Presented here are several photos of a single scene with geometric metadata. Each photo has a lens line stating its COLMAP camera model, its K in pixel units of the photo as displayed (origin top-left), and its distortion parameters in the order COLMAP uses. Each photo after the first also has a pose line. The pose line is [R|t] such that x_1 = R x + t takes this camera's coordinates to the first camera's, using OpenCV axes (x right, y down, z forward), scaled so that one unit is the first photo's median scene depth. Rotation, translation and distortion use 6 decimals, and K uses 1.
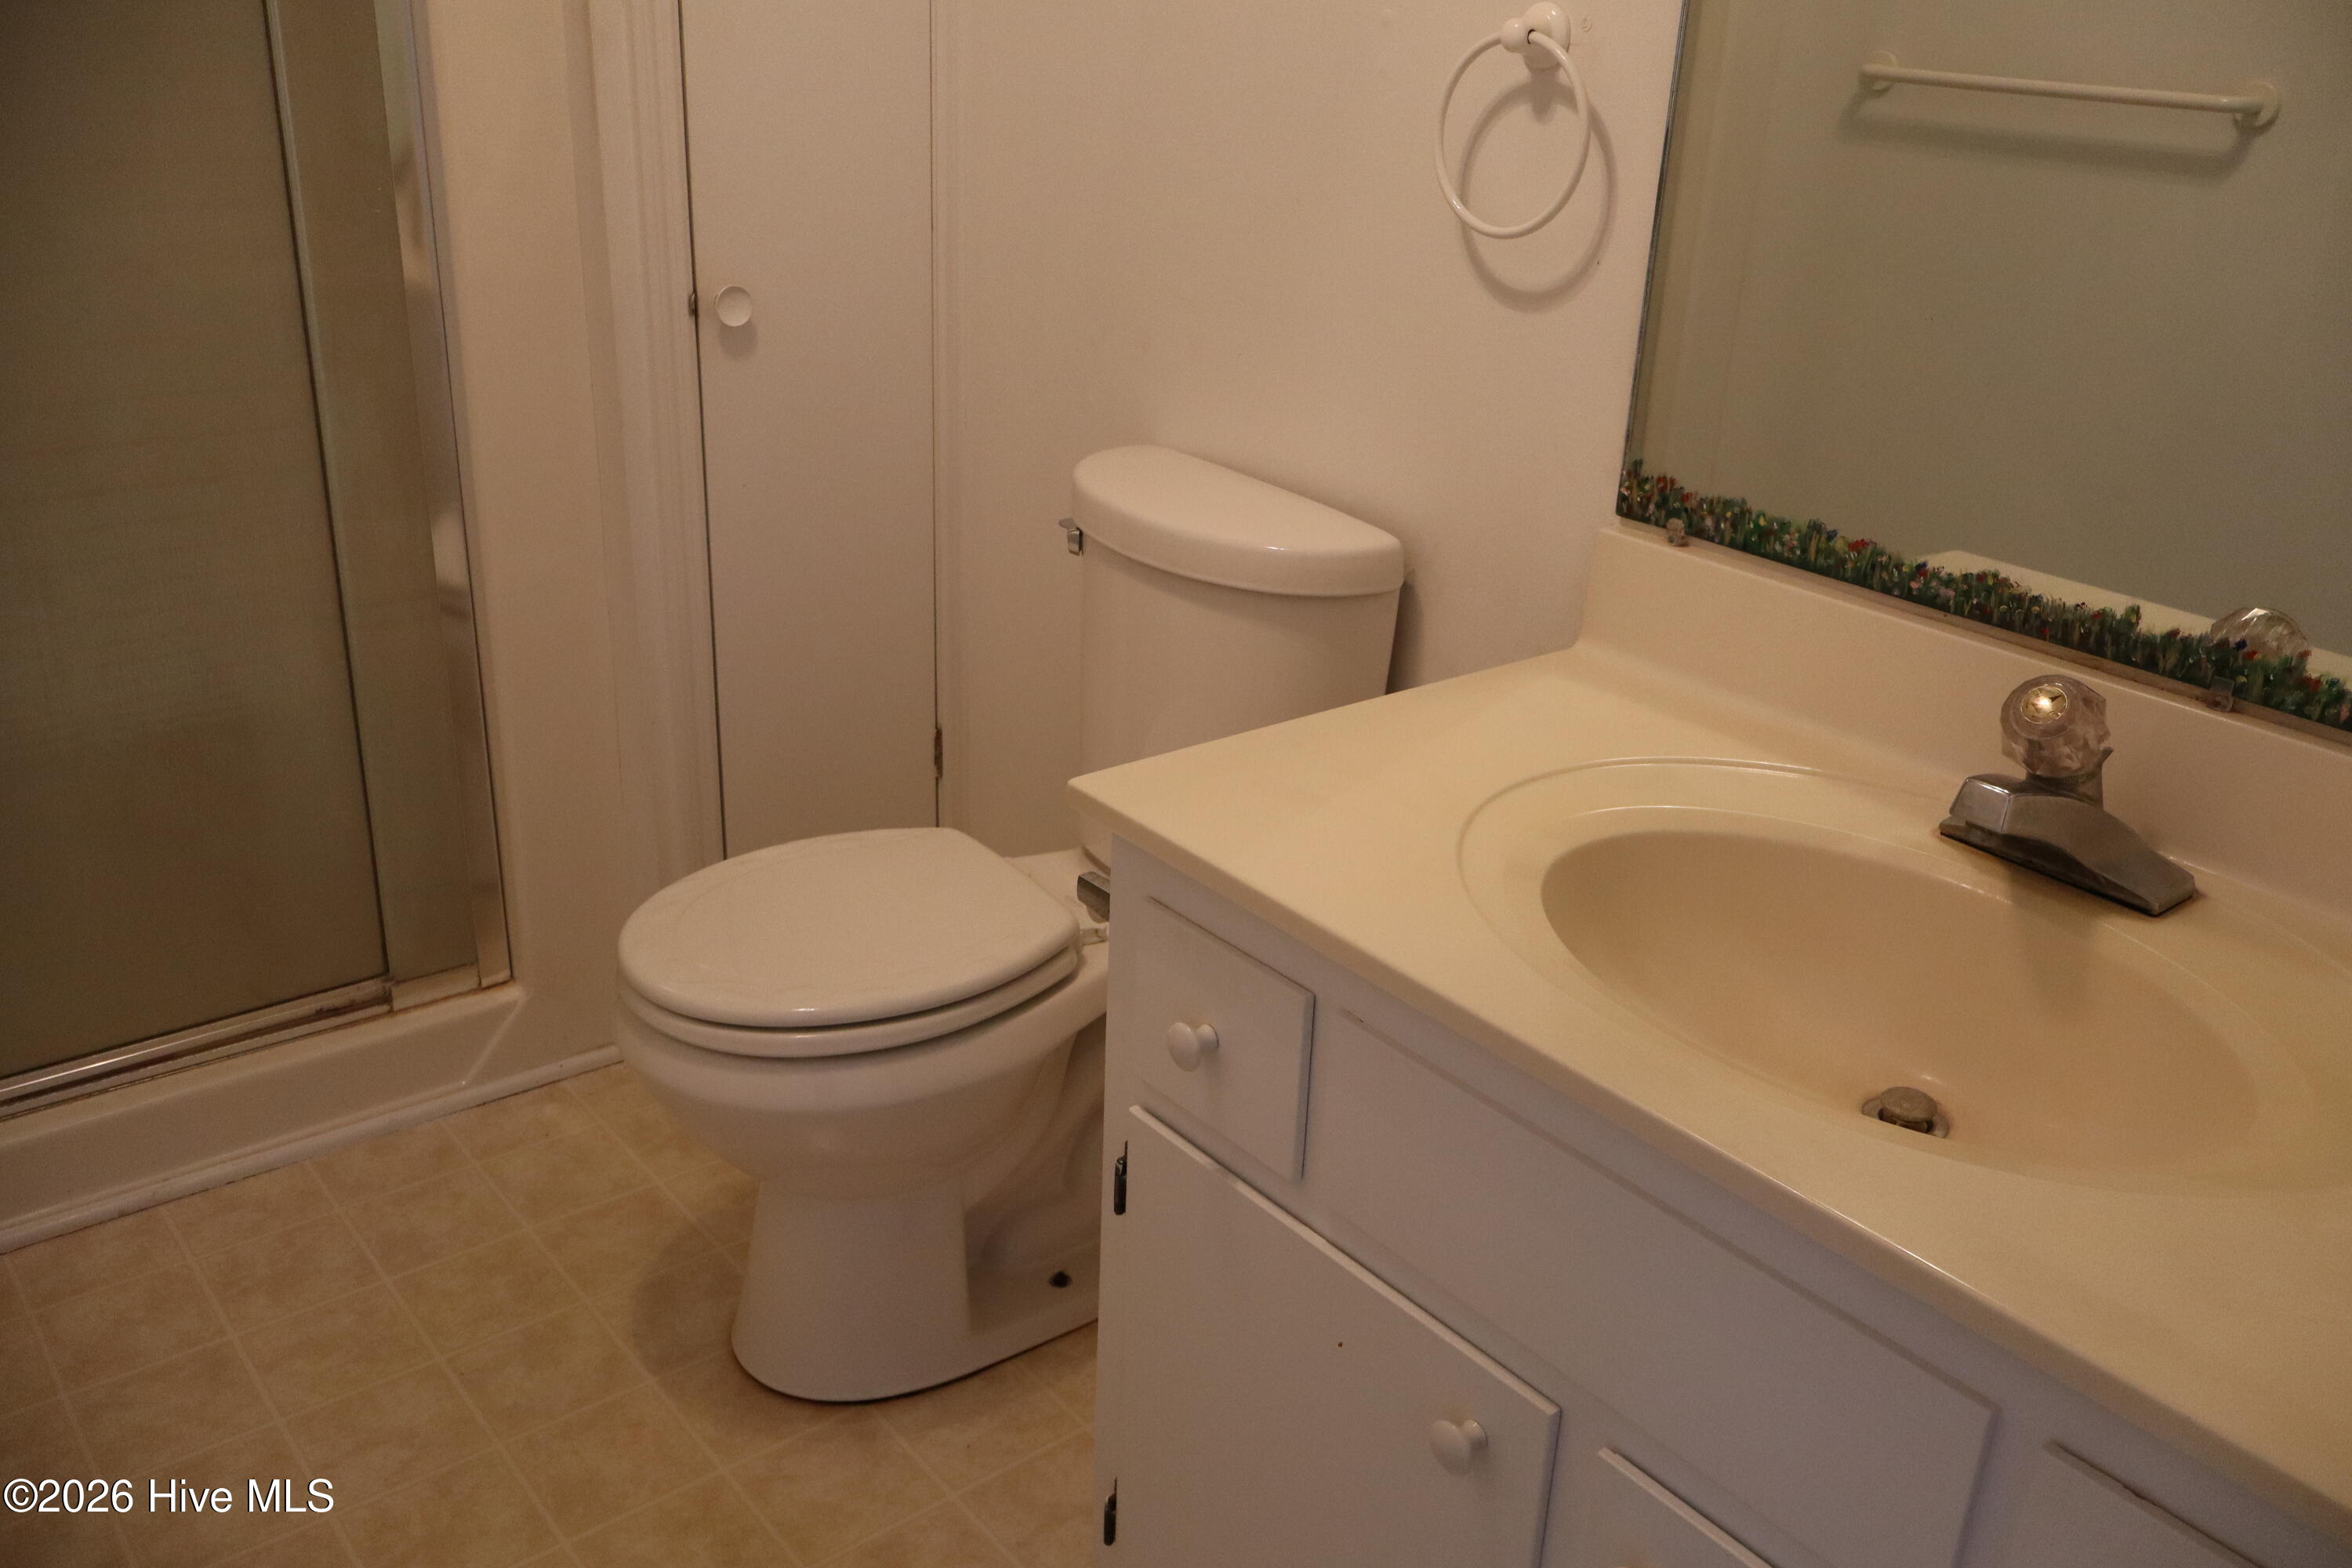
lens RADIAL K [[1962.4, 0, 1174.0], [0, 1962.4, 787.3], [0, 0, 1]] dist [-0.012922, 0.002990]
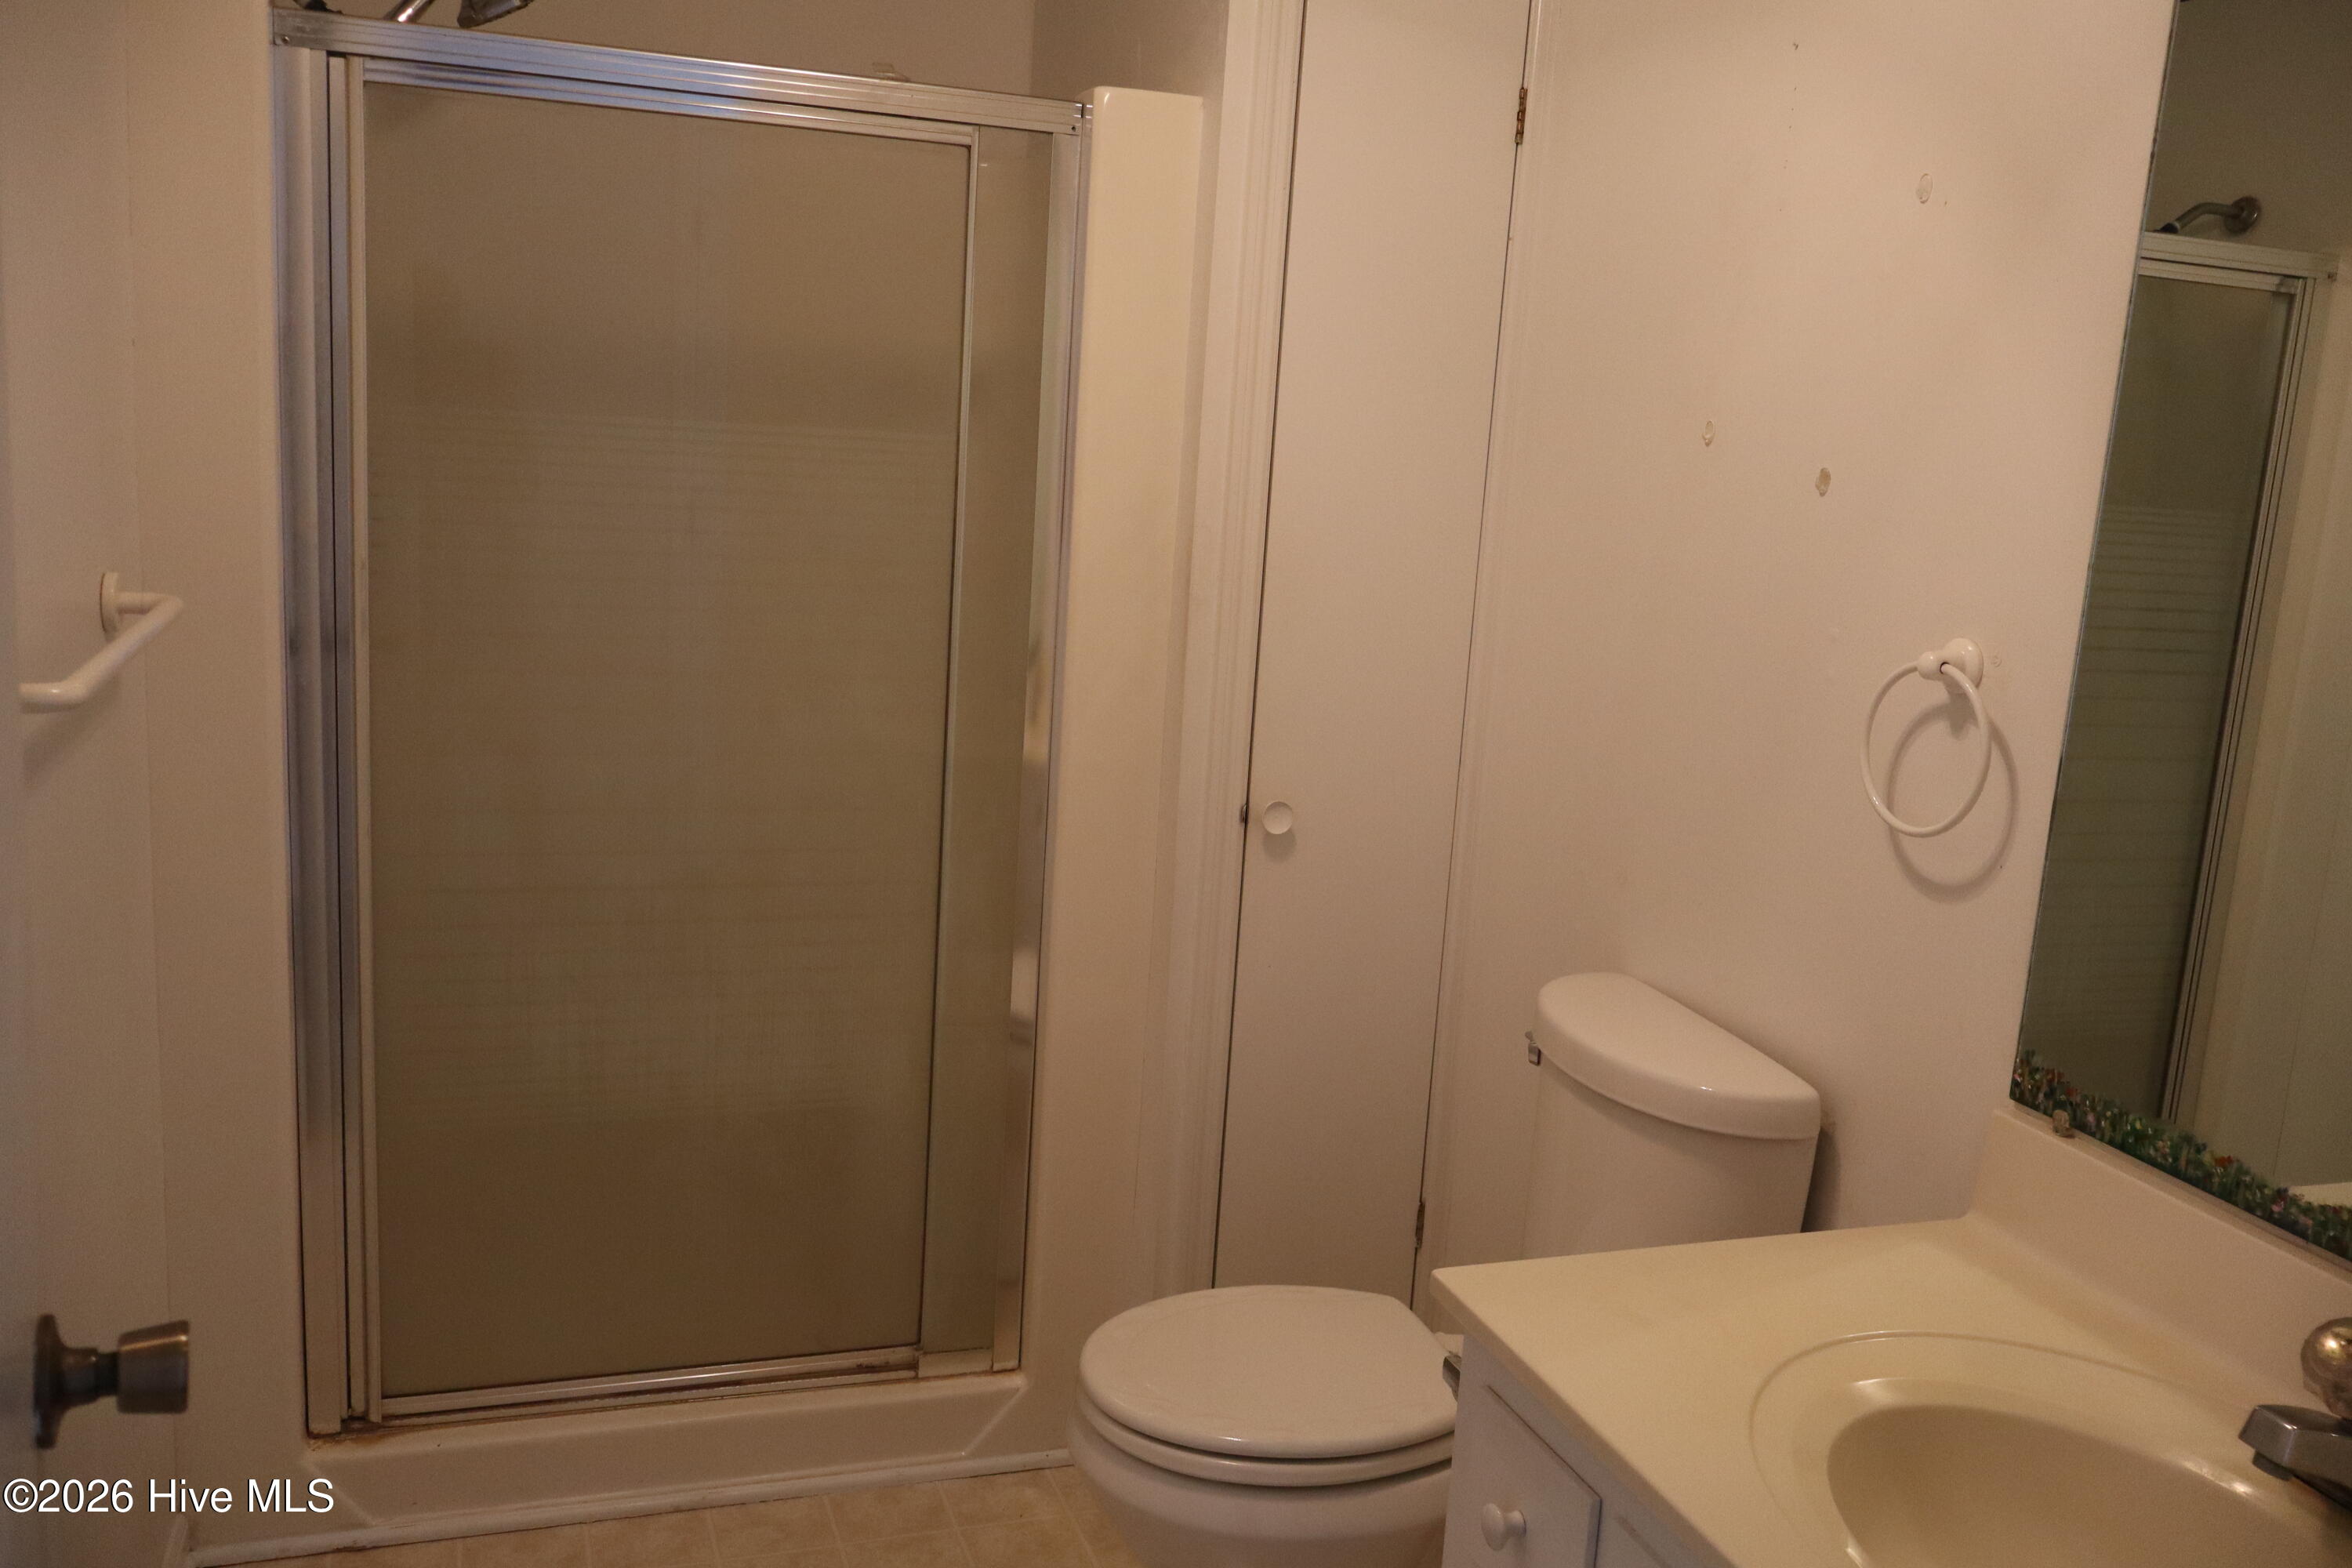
lens RADIAL K [[1962.4, 0, 1178.5], [0, 1962.4, 783.4], [0, 0, 1]] dist [-0.012922, 0.002990]
pose [[0.942900, 0.082025, -0.322819, 0.120147], [-0.153710, 0.966984, -0.203261, -0.017768], [0.295488, 0.241275, 0.924377, -0.144301]]
